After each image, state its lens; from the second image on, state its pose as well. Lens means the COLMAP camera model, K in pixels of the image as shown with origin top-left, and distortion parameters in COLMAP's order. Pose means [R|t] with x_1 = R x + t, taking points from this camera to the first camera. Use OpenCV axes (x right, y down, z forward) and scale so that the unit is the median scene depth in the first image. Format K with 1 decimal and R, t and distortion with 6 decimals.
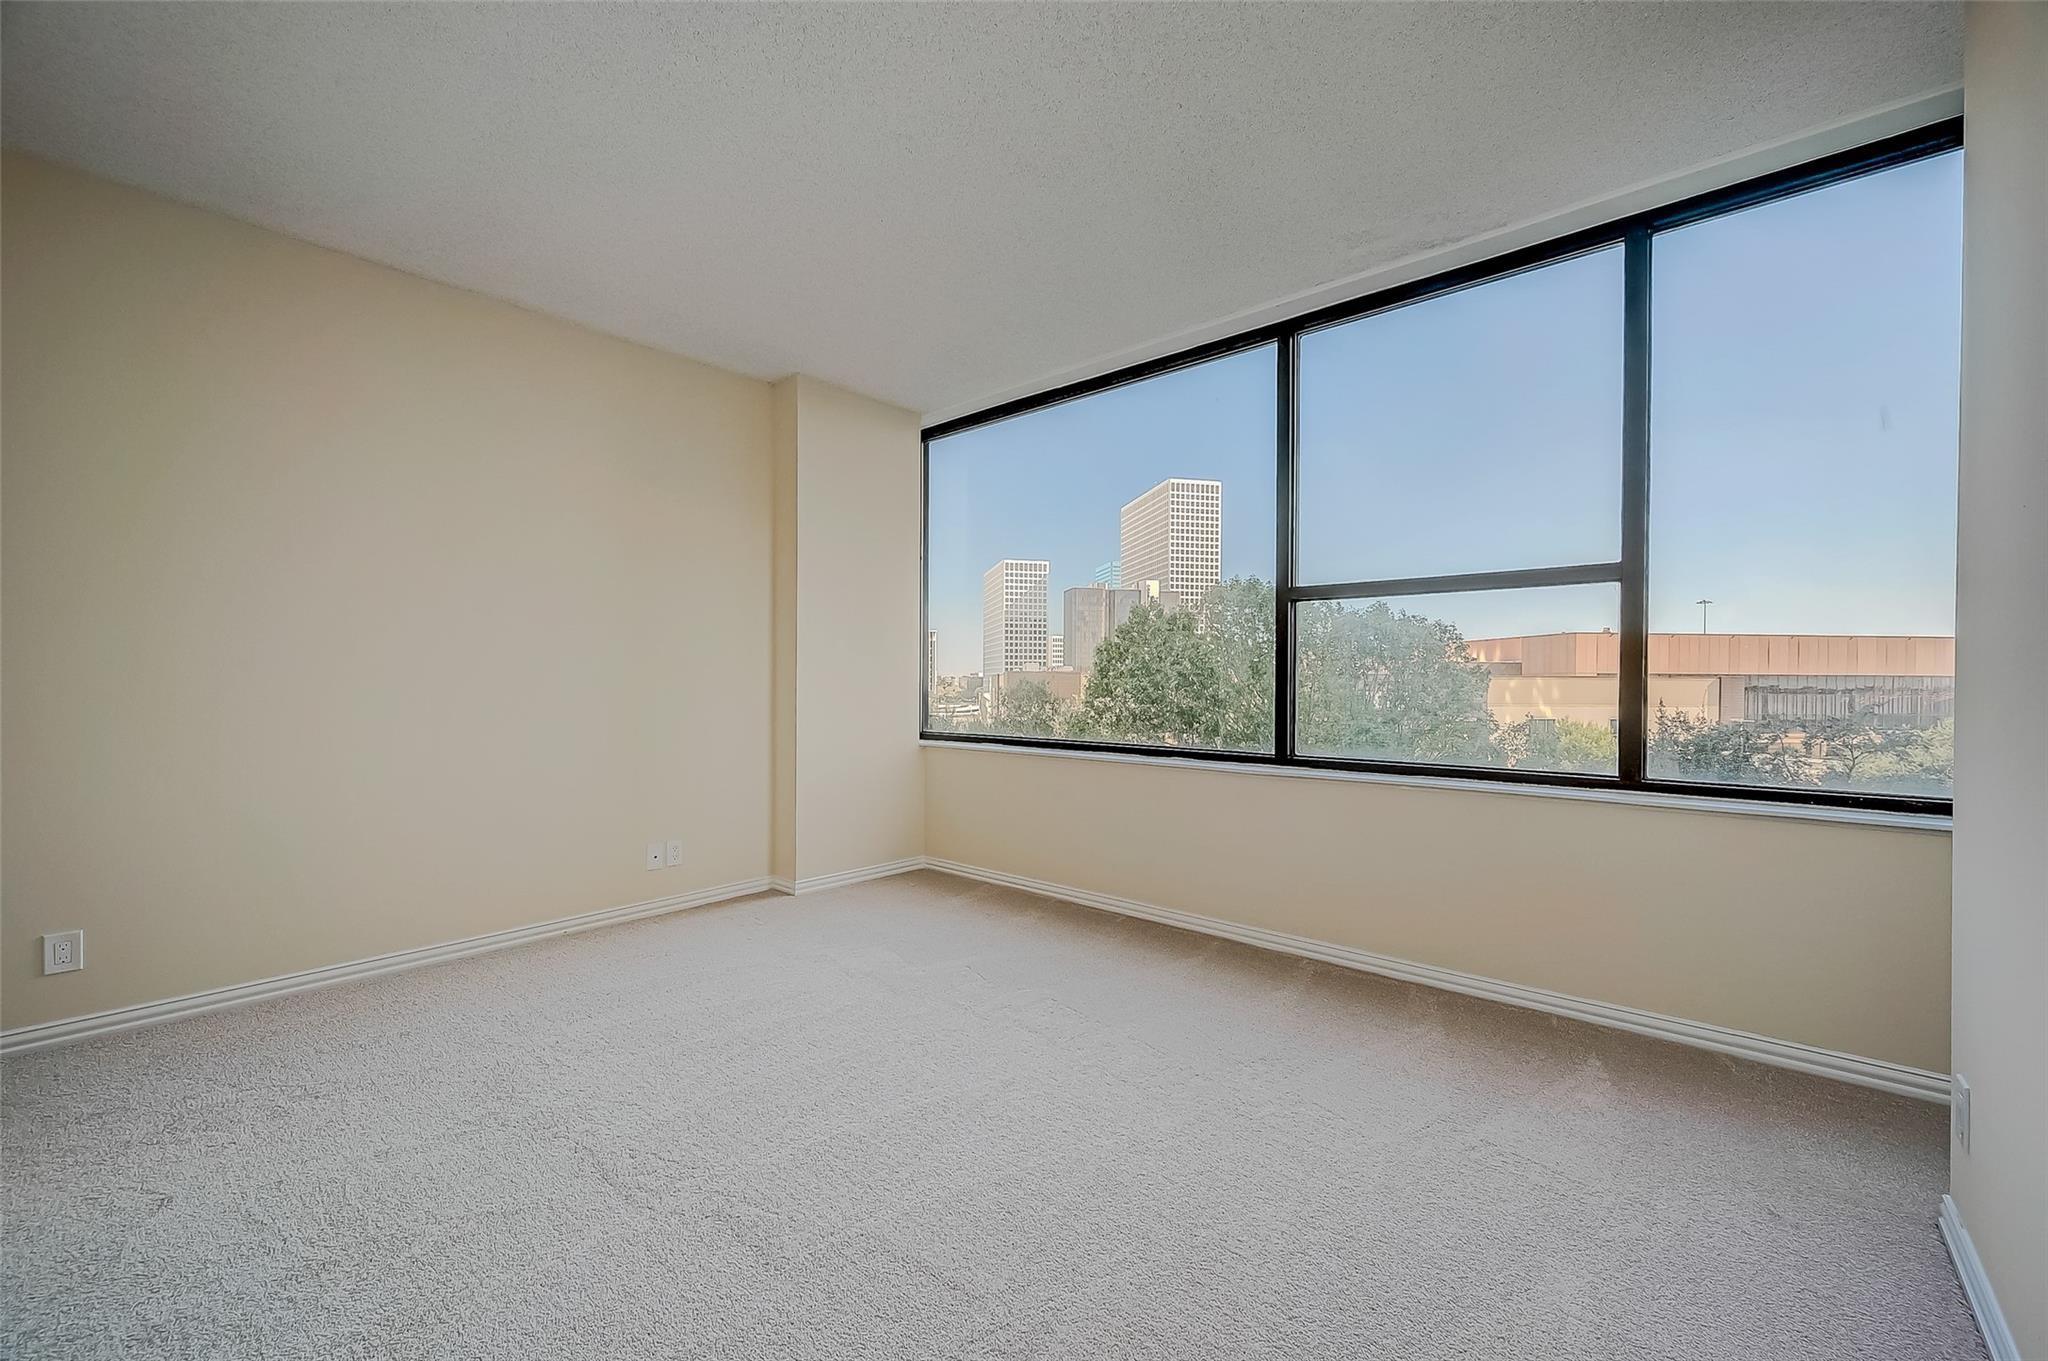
lens RADIAL K [[823.4, 0, 1030.6], [0, 823.4, 674.2], [0, 0, 1]] dist [-0.001512, 0.000243]
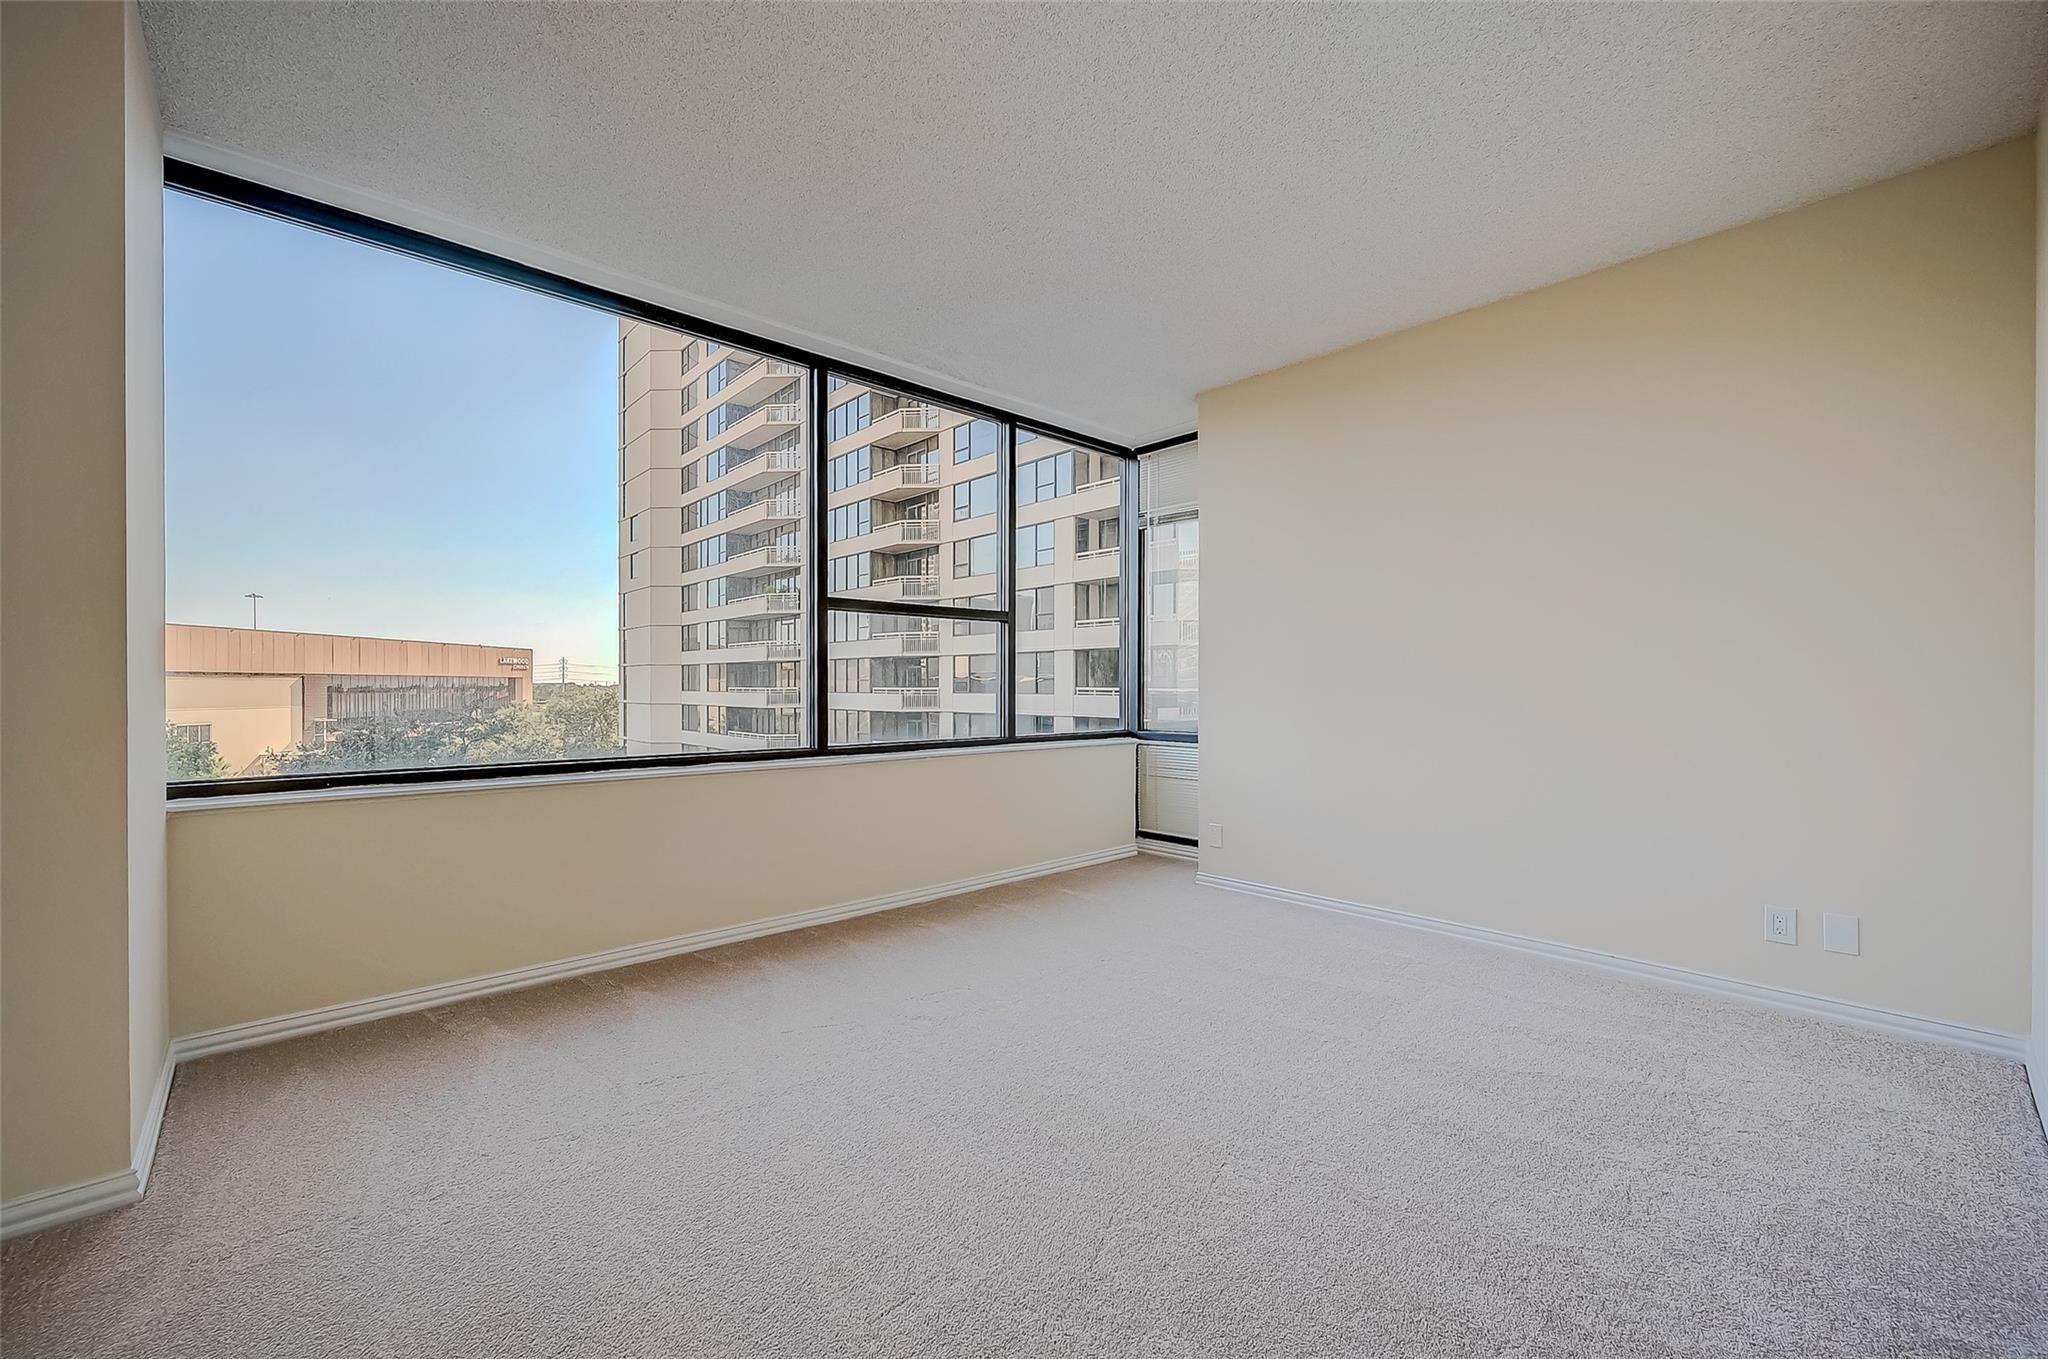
lens RADIAL K [[823.4, 0, 1030.6], [0, 823.4, 673.2], [0, 0, 1]] dist [-0.001512, 0.000243]
pose [[0.113326, 0.007682, 0.993528, -0.083244], [-0.007249, 0.999950, -0.006905, 0.000419], [-0.993531, -0.006420, 0.113376, 0.065020]]
